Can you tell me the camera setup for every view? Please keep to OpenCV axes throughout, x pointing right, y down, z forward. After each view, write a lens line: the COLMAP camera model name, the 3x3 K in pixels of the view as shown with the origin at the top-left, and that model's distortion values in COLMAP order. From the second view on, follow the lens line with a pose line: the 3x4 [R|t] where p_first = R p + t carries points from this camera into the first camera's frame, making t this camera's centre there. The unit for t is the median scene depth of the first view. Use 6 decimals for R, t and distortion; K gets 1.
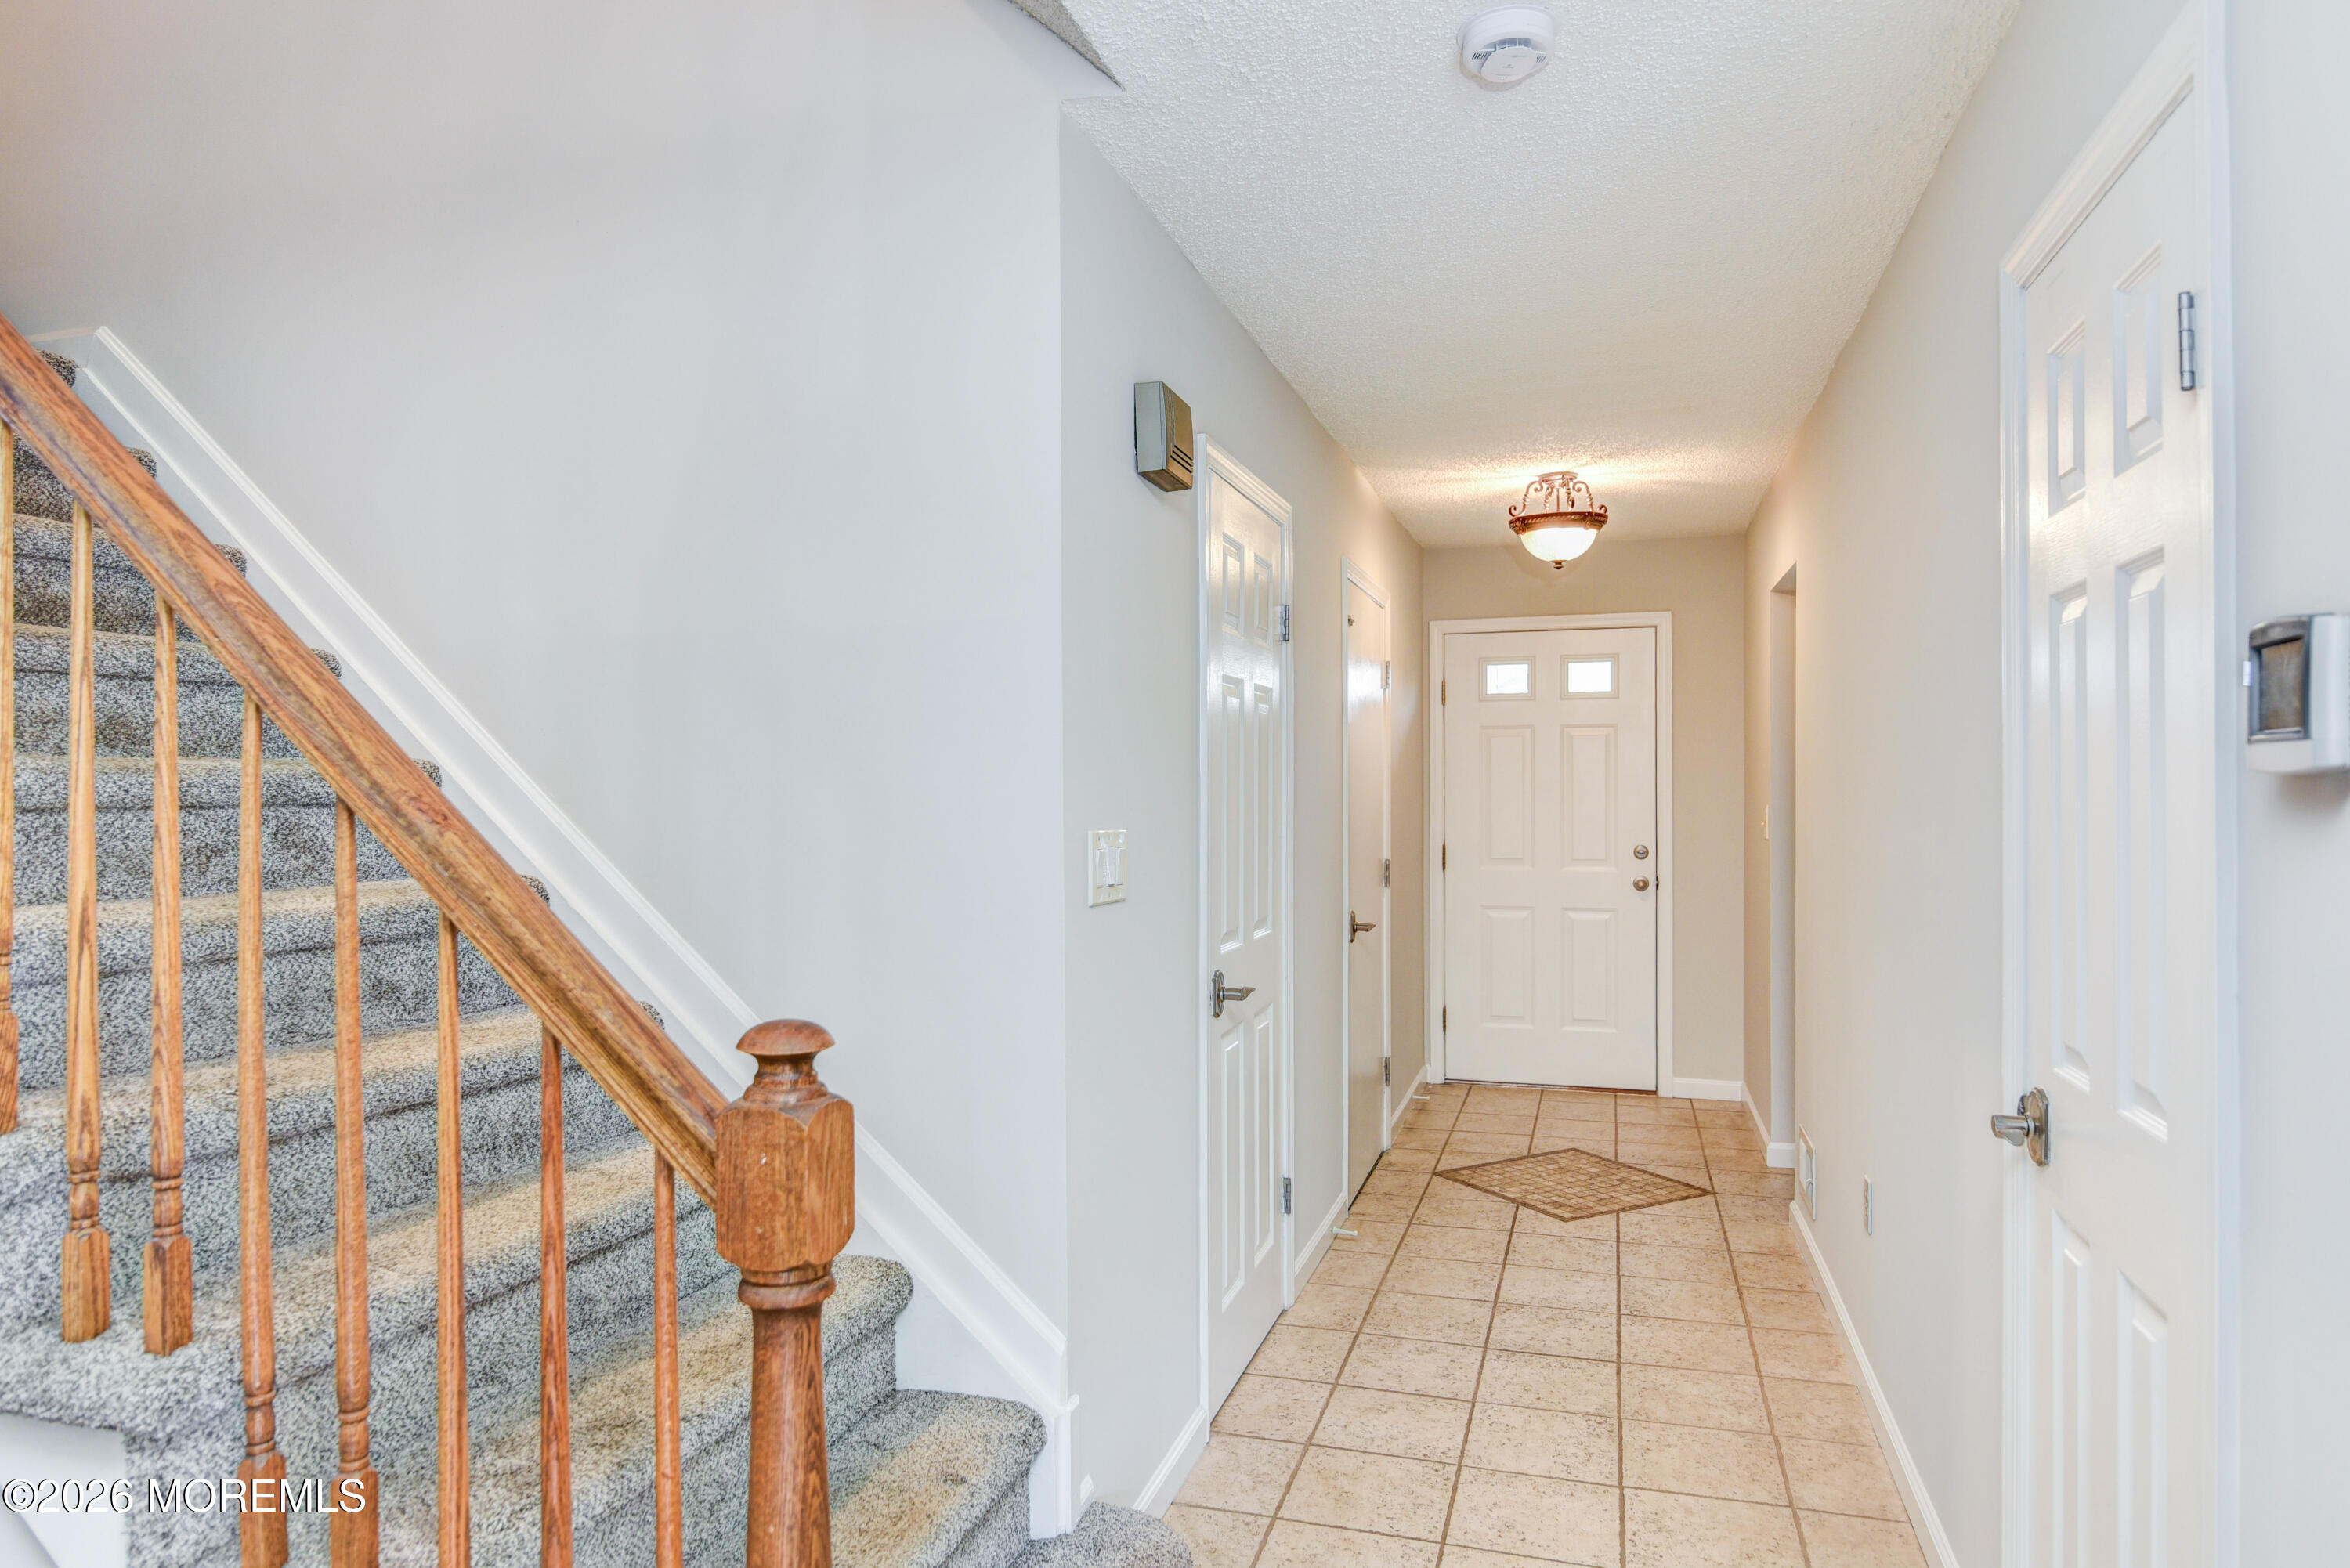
lens RADIAL K [[1418.9, 0, 1175.3], [0, 1418.9, 794.9], [0, 0, 1]] dist [-0.018544, 0.001241]
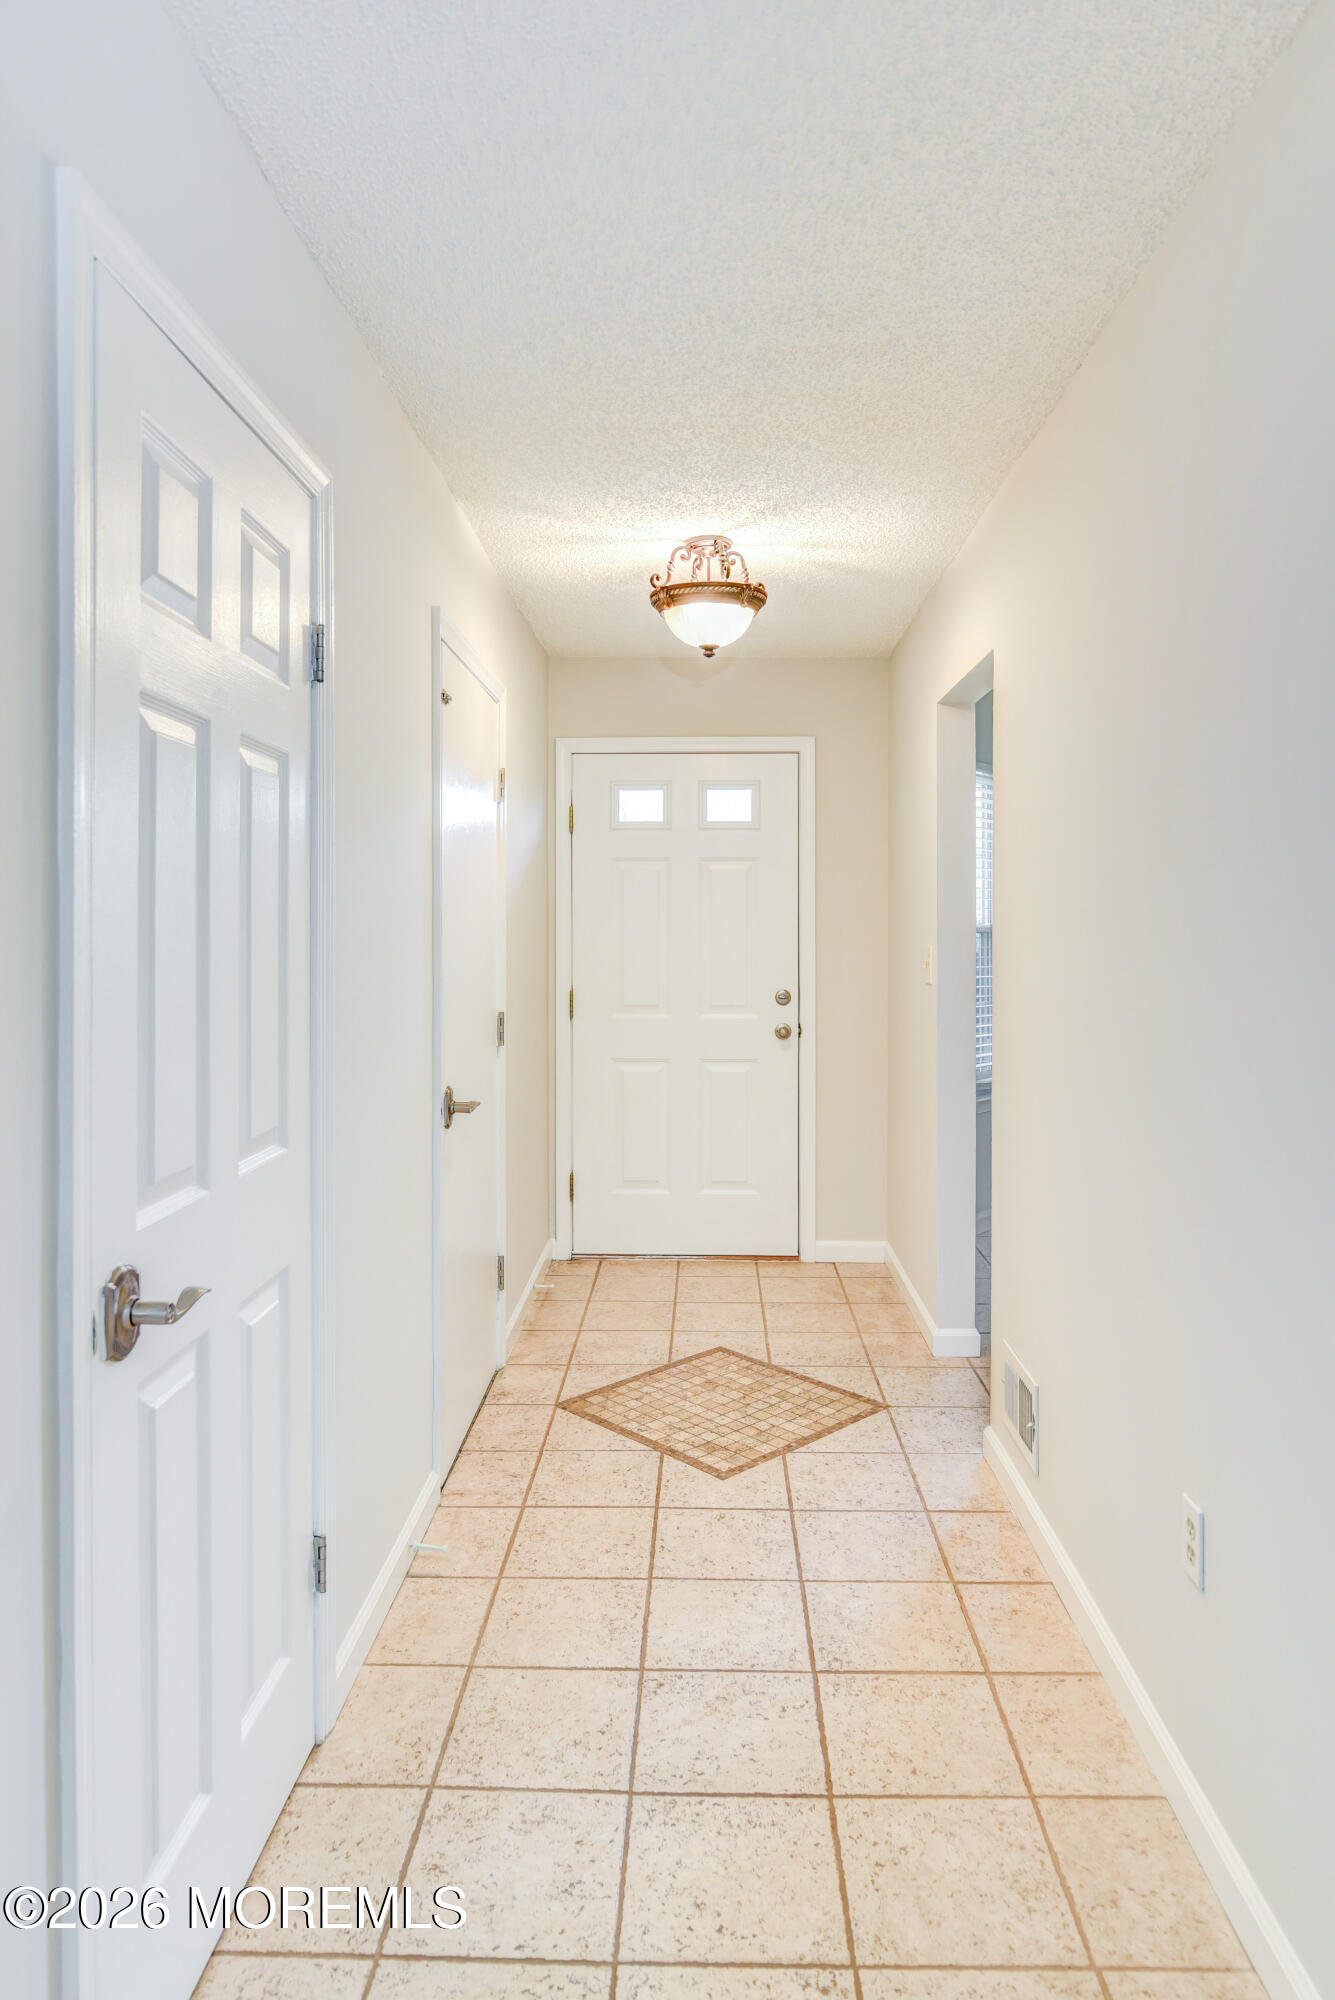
lens RADIAL K [[1207.7, 0, 669.5], [0, 1207.7, 933.6], [0, 0, 1]] dist [-0.018544, 0.001241]
pose [[0.964996, 0.002717, 0.262250, 0.067356], [-0.001416, 0.999986, -0.005150, 0.004197], [-0.262260, 0.004598, 0.964986, 0.339197]]
